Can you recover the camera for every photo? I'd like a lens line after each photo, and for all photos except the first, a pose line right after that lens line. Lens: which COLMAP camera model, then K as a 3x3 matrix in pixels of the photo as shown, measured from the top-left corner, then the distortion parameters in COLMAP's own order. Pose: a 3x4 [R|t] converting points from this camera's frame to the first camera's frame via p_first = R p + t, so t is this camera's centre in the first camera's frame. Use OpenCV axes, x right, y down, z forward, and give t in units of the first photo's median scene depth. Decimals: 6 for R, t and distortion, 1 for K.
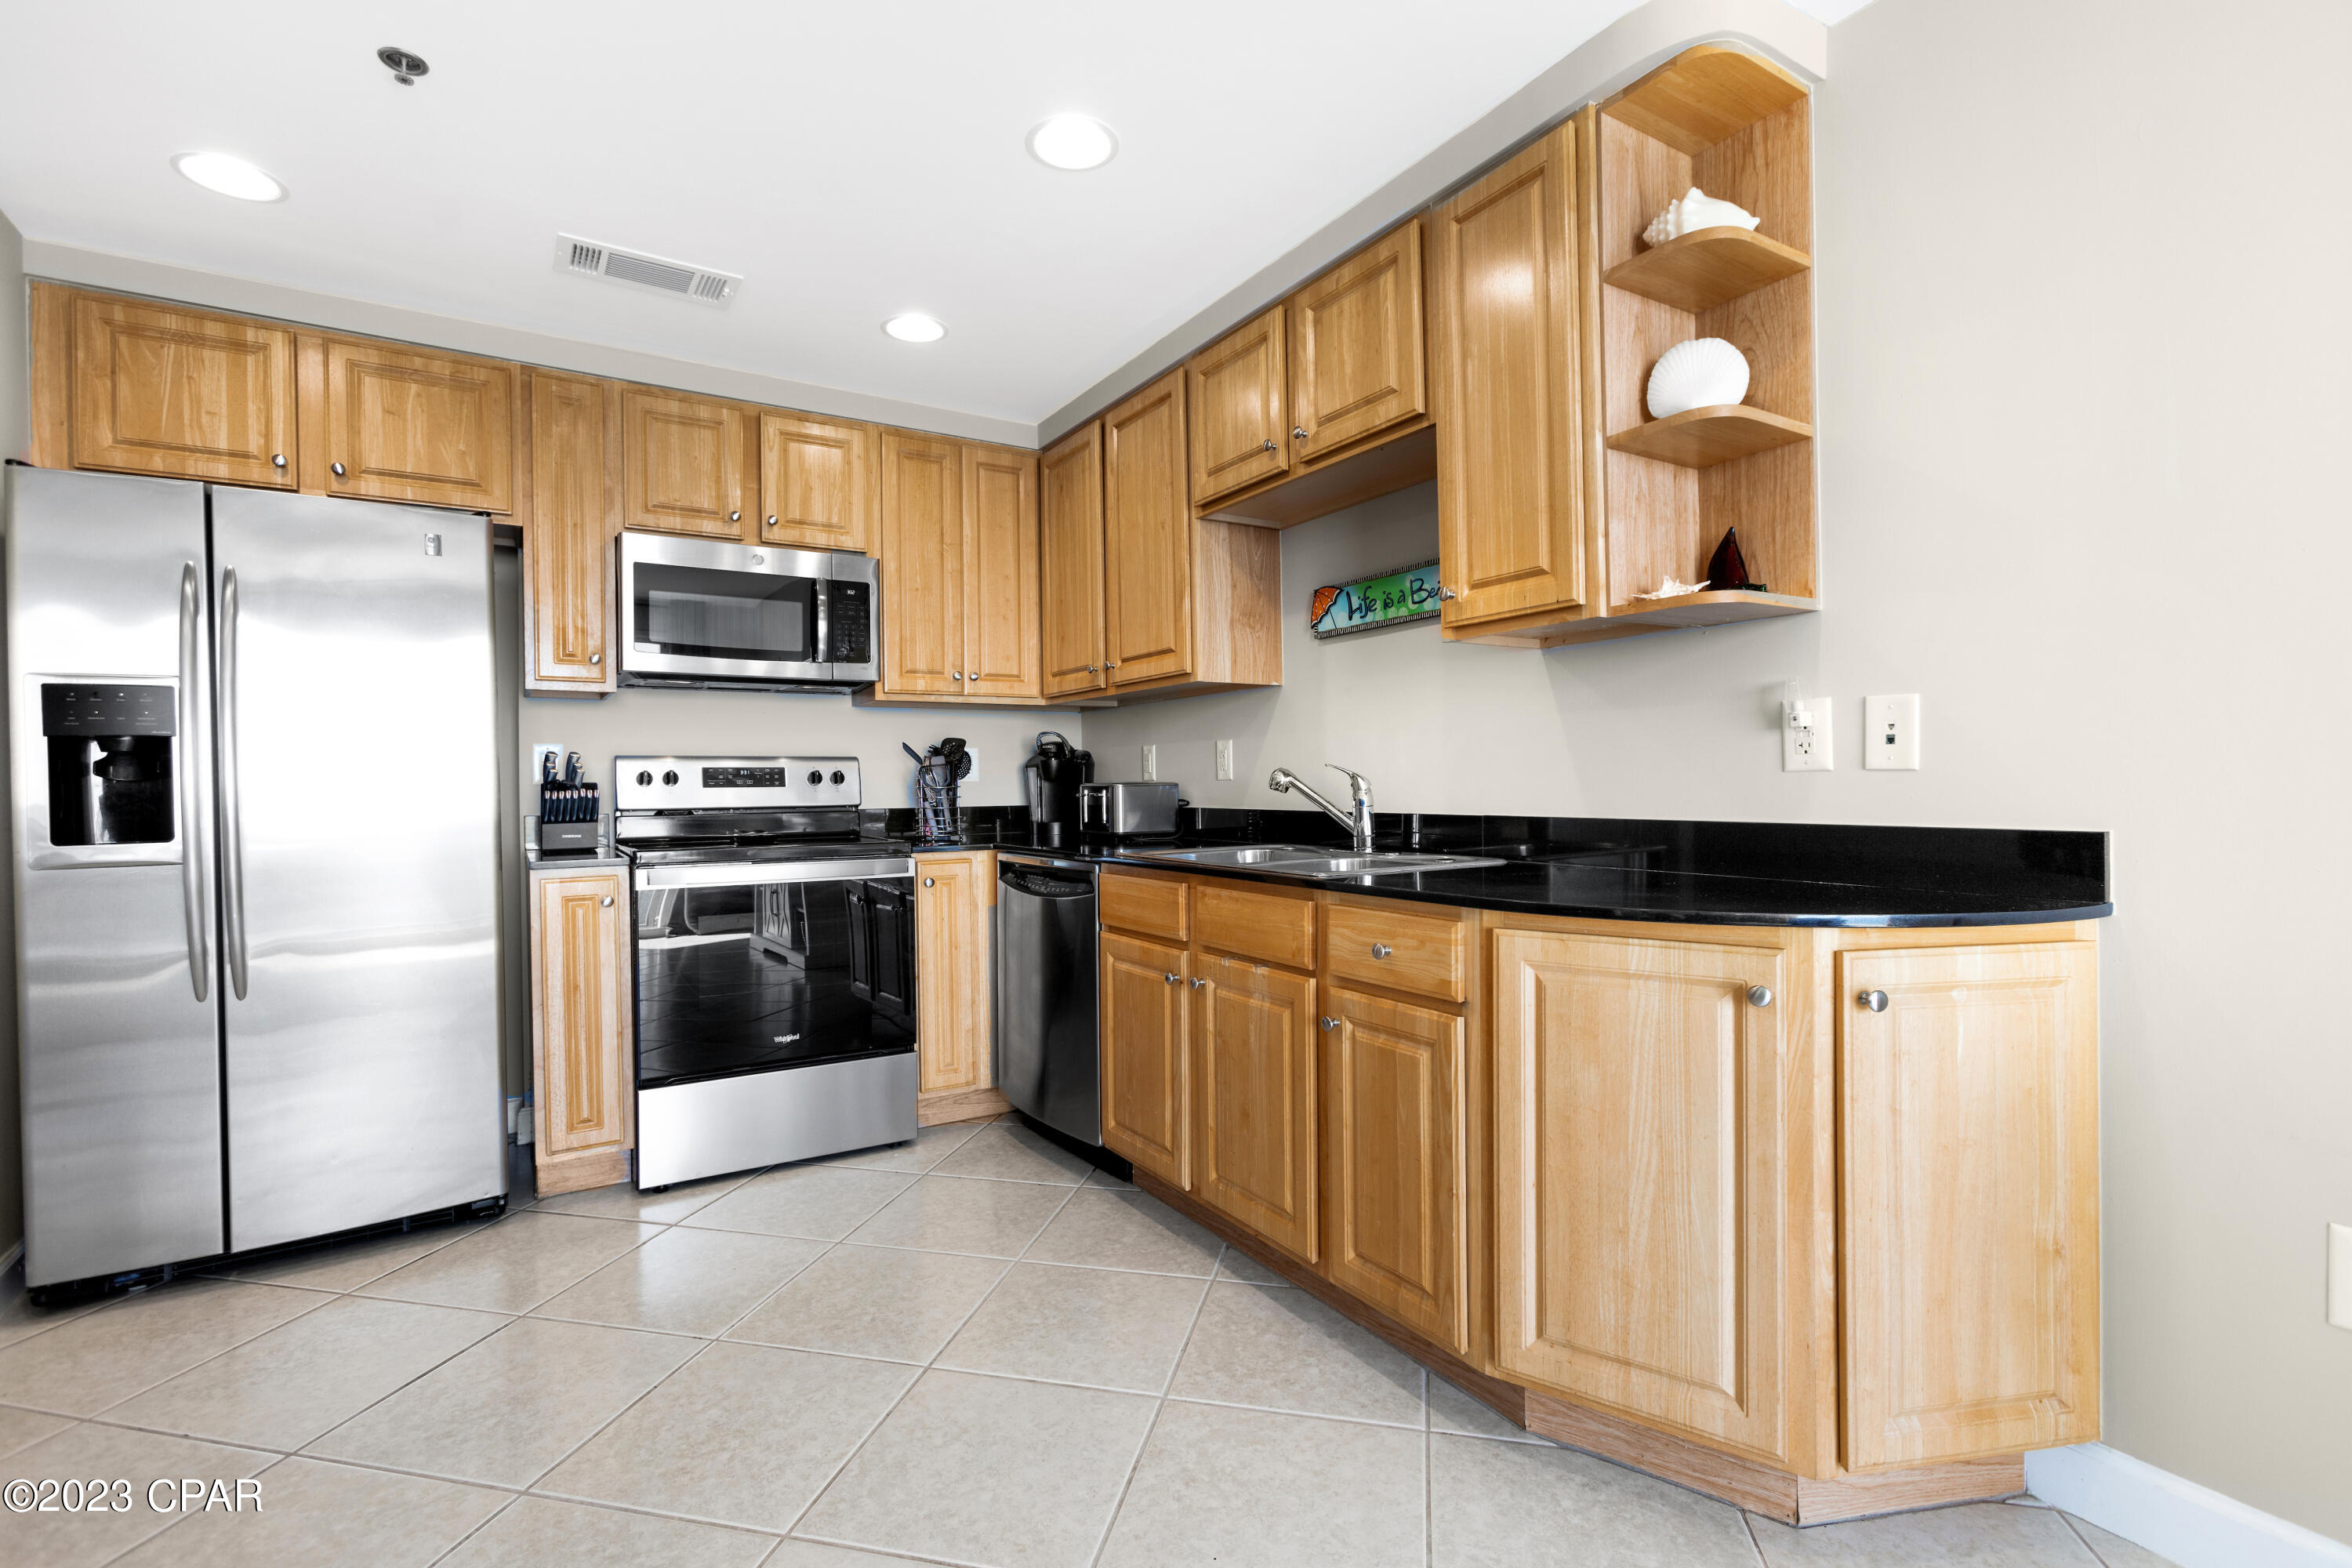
lens RADIAL K [[1065.4, 0, 1175.9], [0, 1065.4, 789.0], [0, 0, 1]] dist [-0.013351, 0.014086]
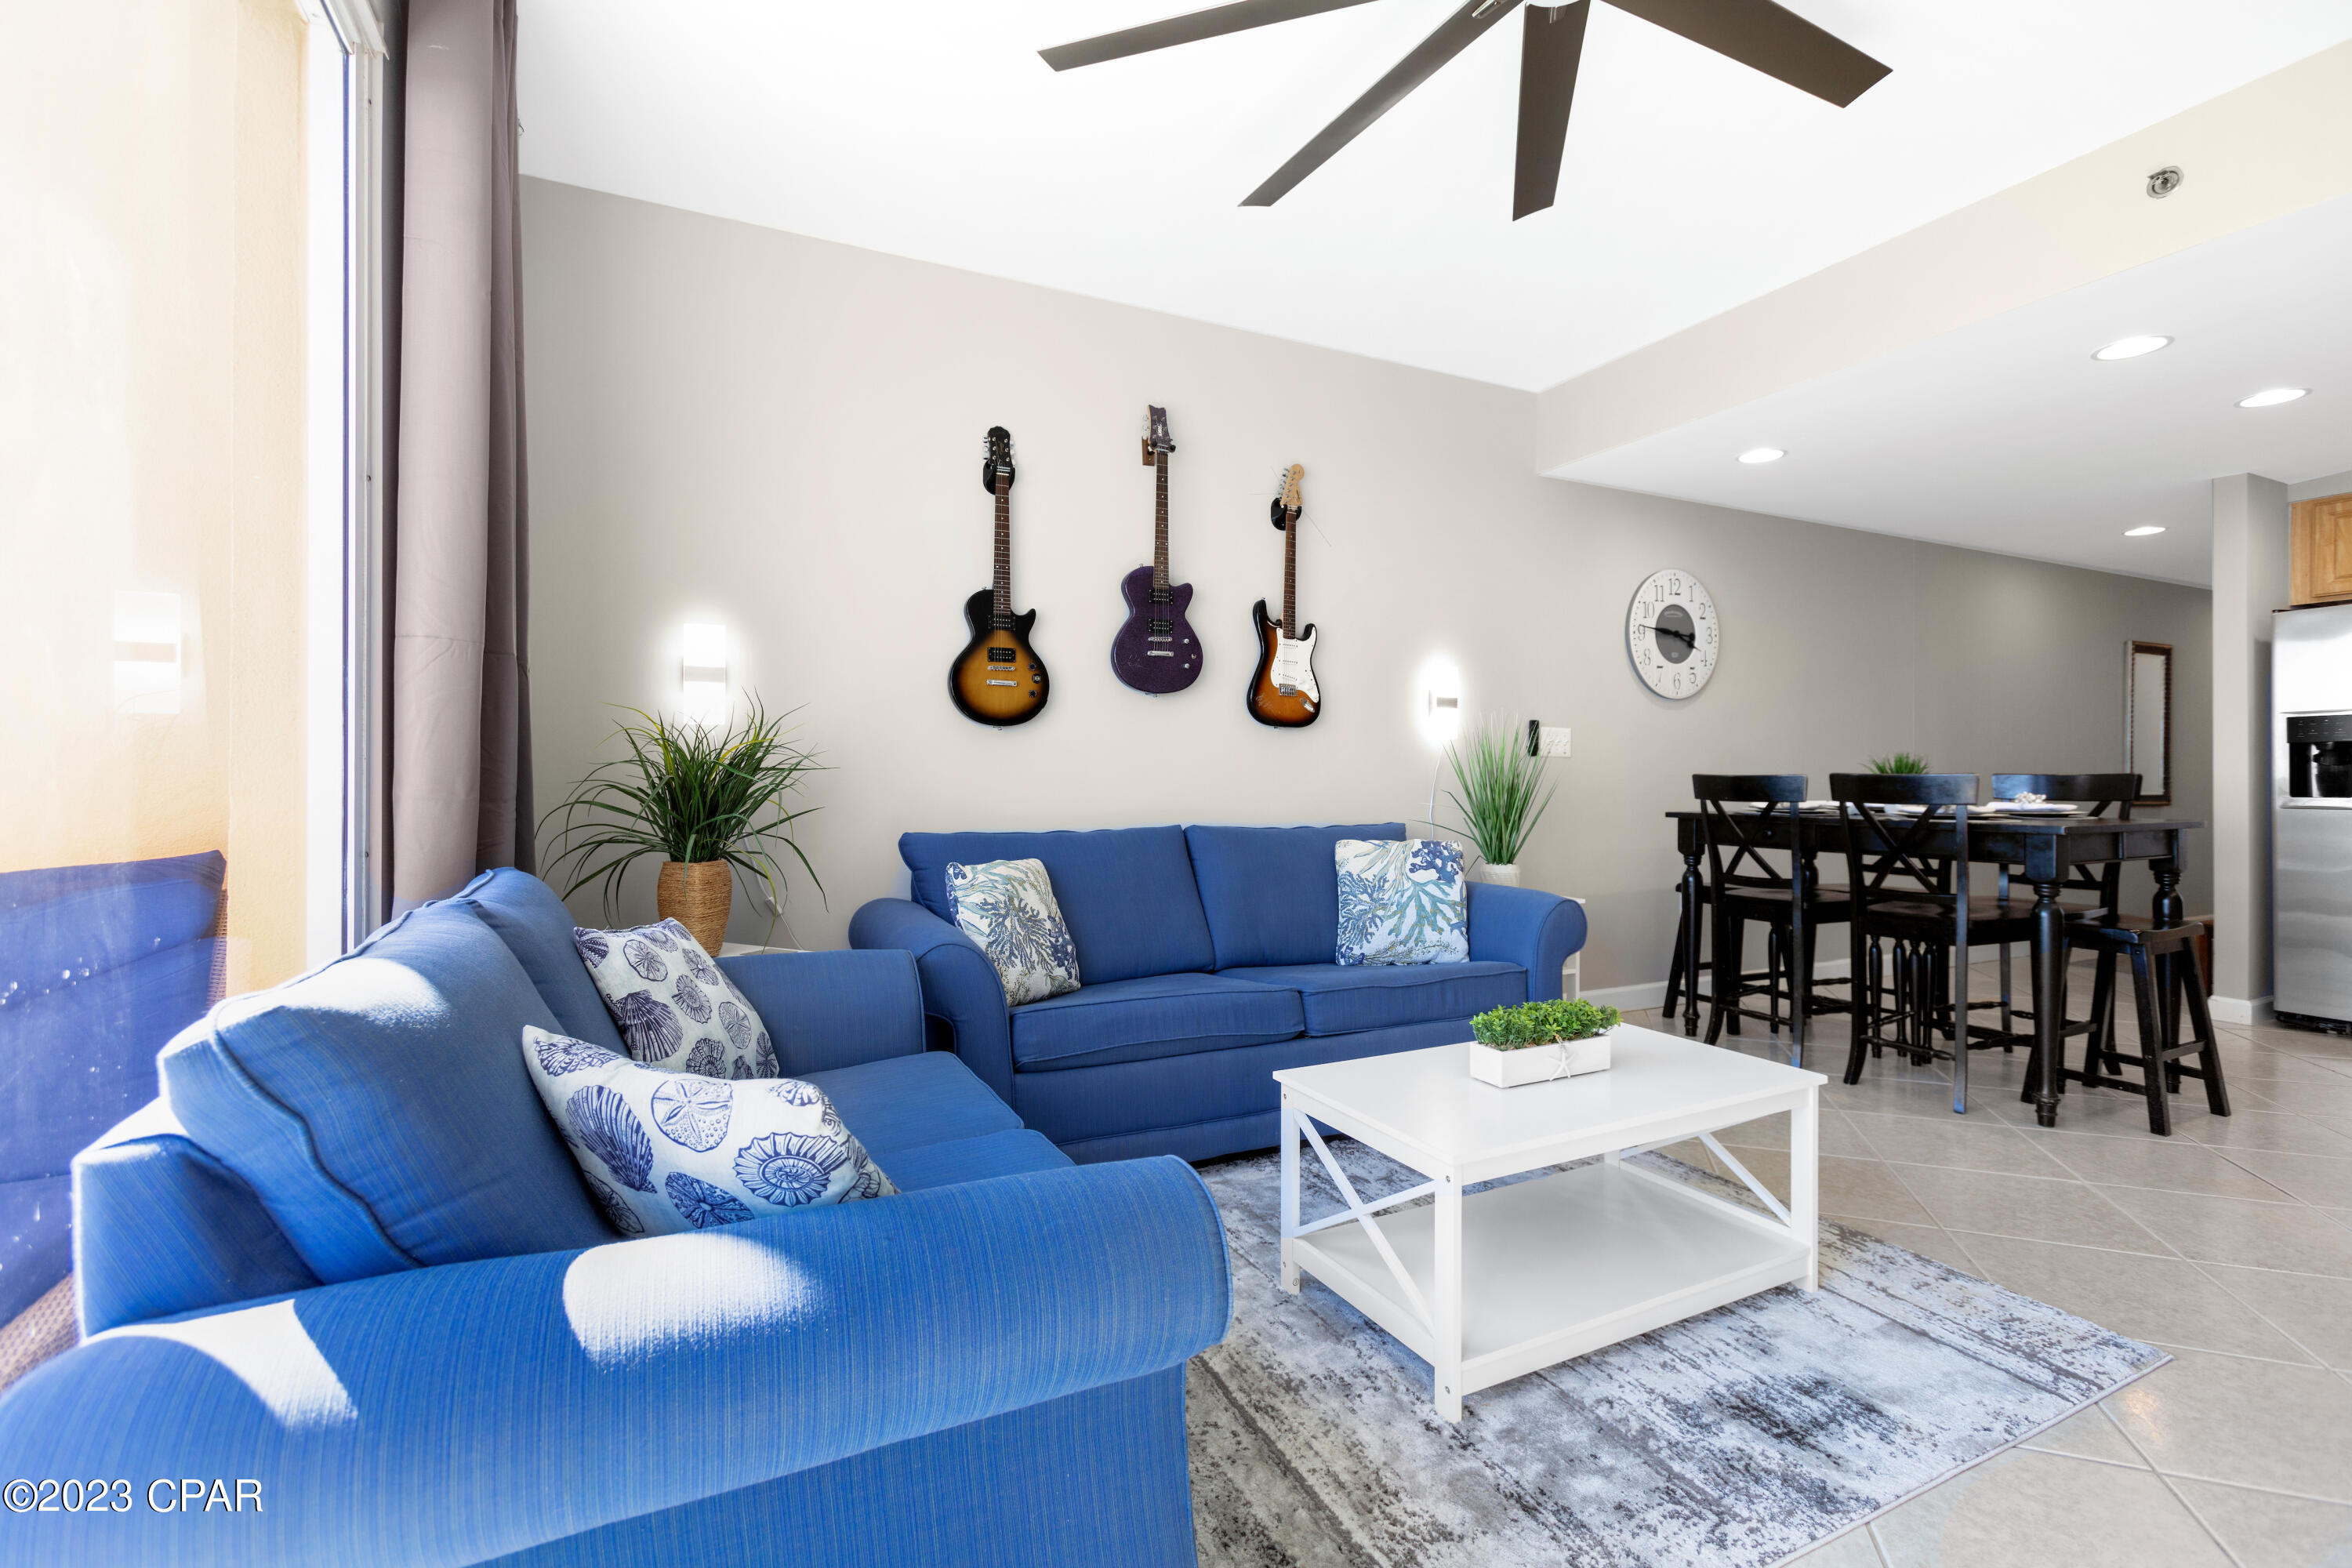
lens RADIAL K [[1048.8, 0, 1169.7], [0, 1048.8, 775.6], [0, 0, 1]] dist [0.000563, 0.000468]
pose [[-0.105553, 0.017504, -0.994260, 1.133891], [-0.006641, 0.999810, 0.018307, -0.009246], [0.994392, 0.008535, -0.105416, -0.891667]]
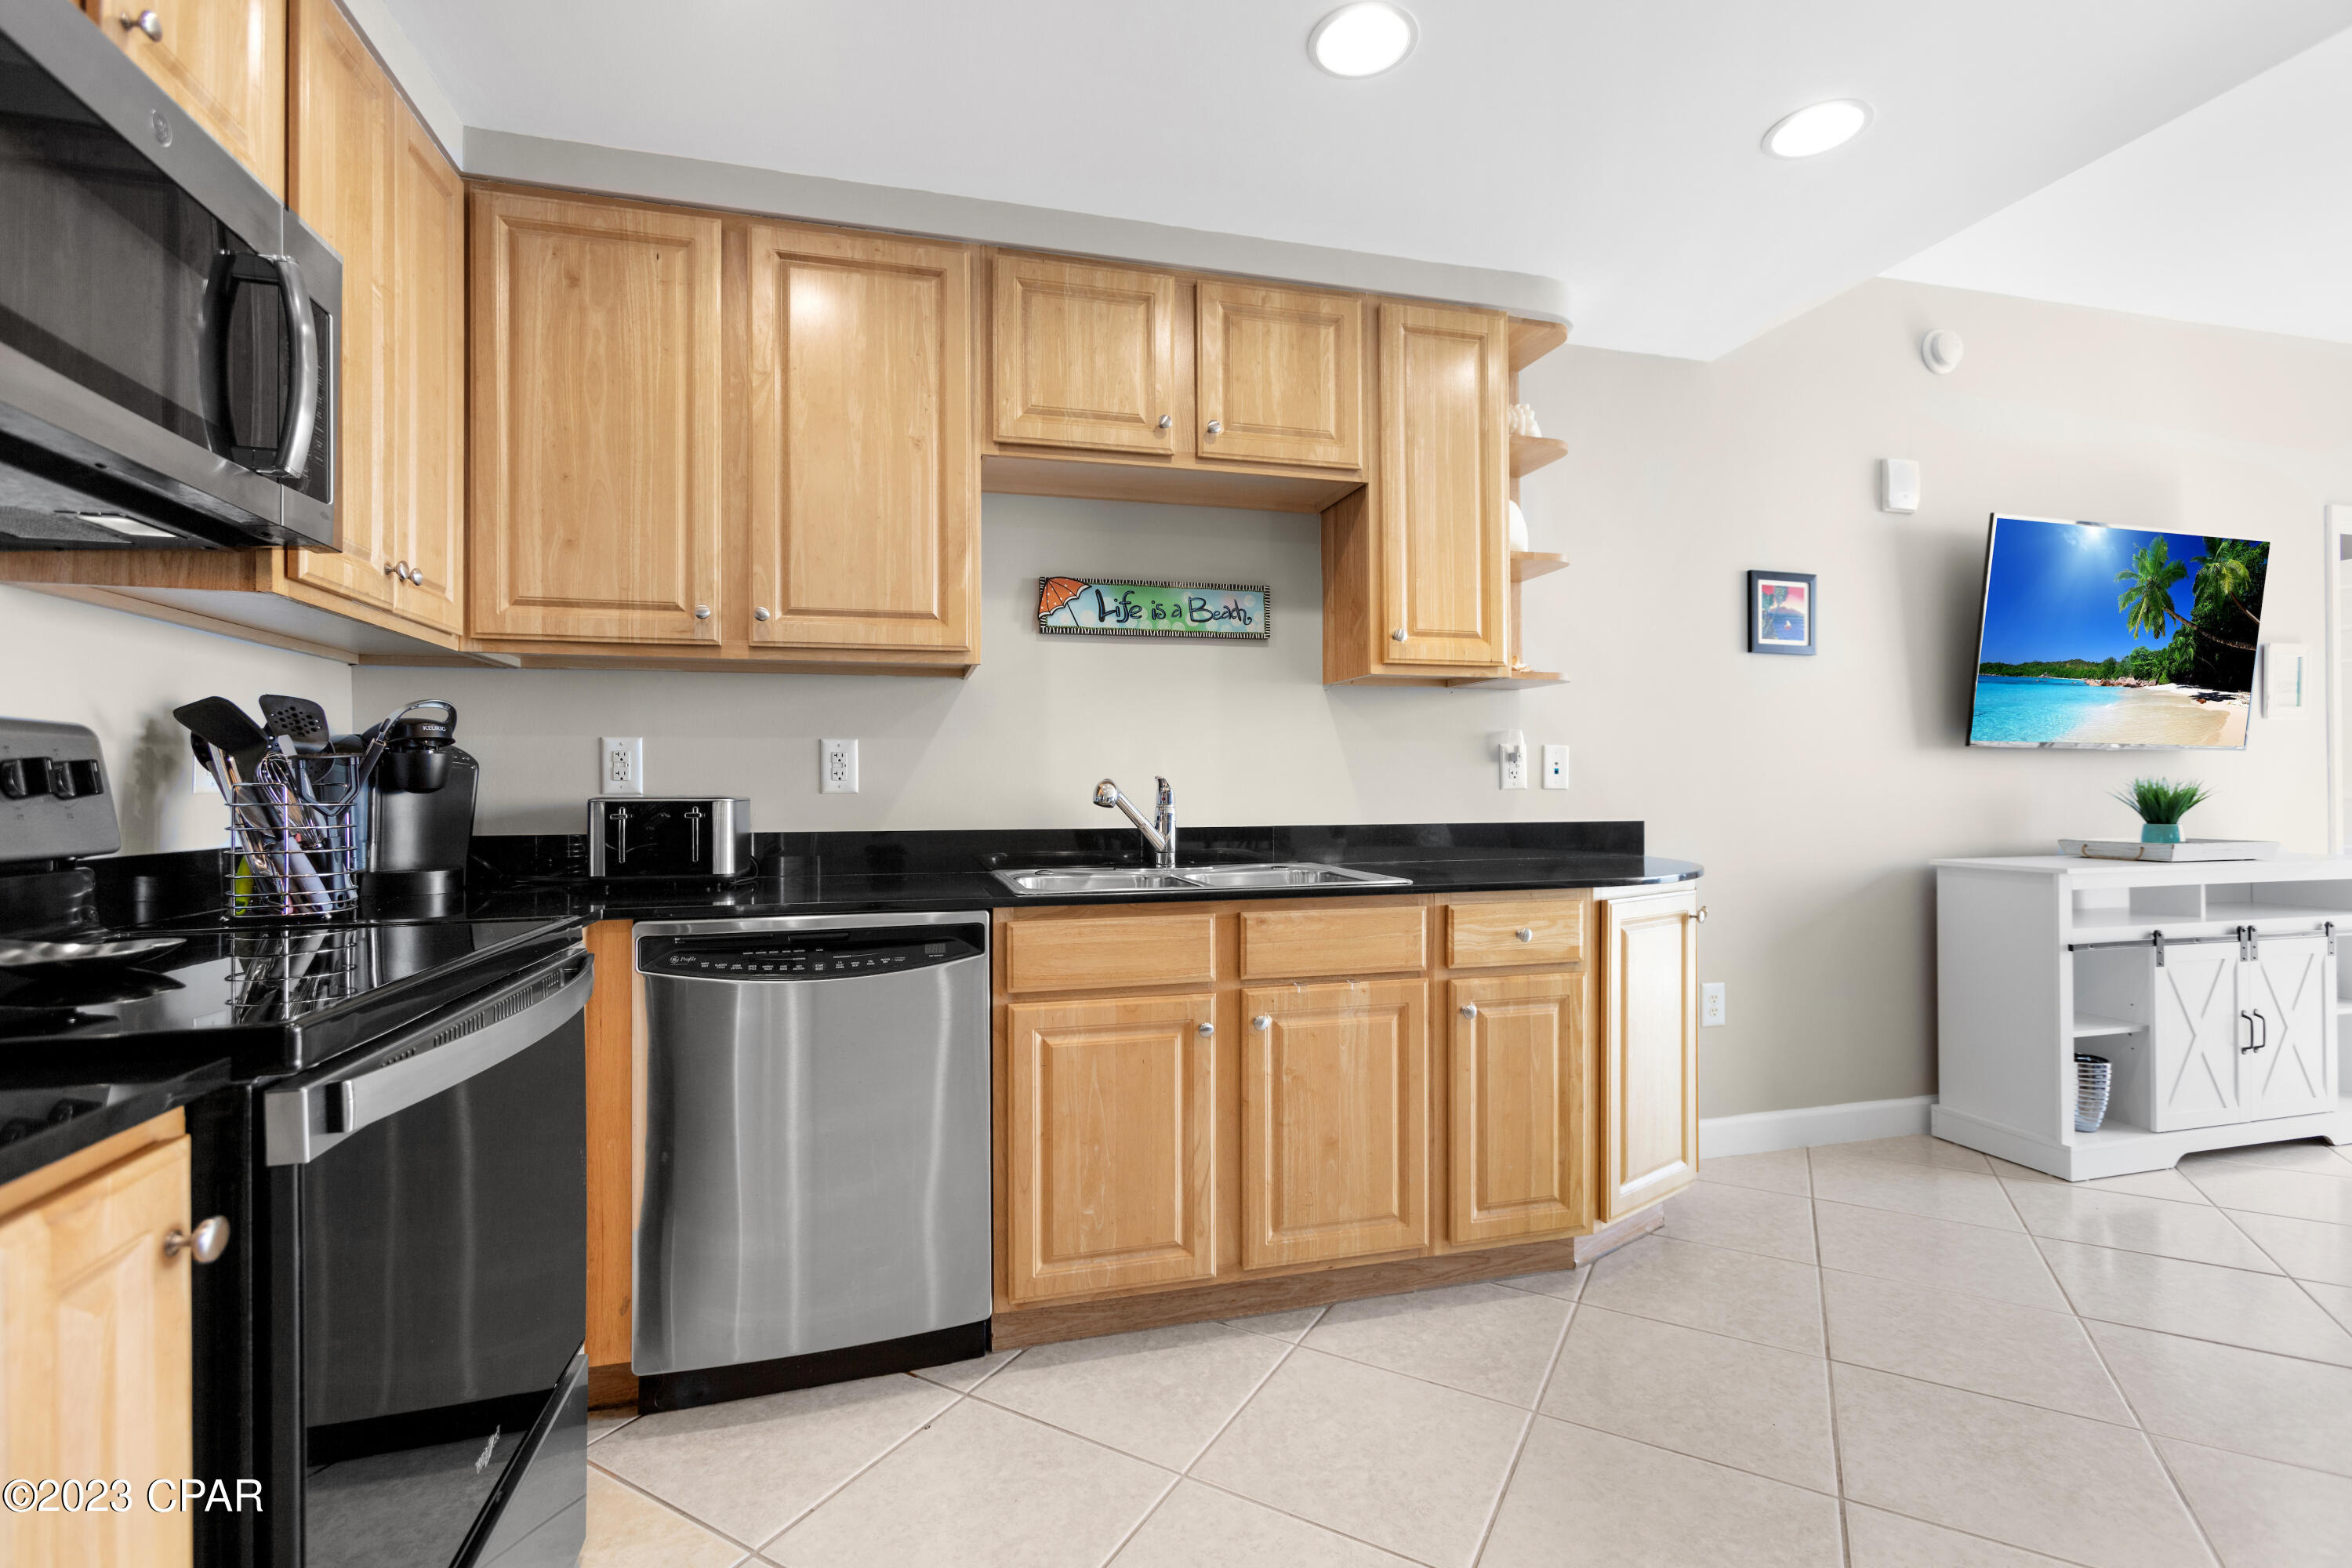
lens RADIAL K [[1054.6, 0, 1173.4], [0, 1054.6, 781.6], [0, 0, 1]] dist [-0.018251, 0.011174]
pose [[0.288510, 0.018528, 0.957298, -0.884402], [0.007135, 0.999743, -0.021500, 0.001617], [-0.957450, 0.013033, 0.288304, 0.861626]]
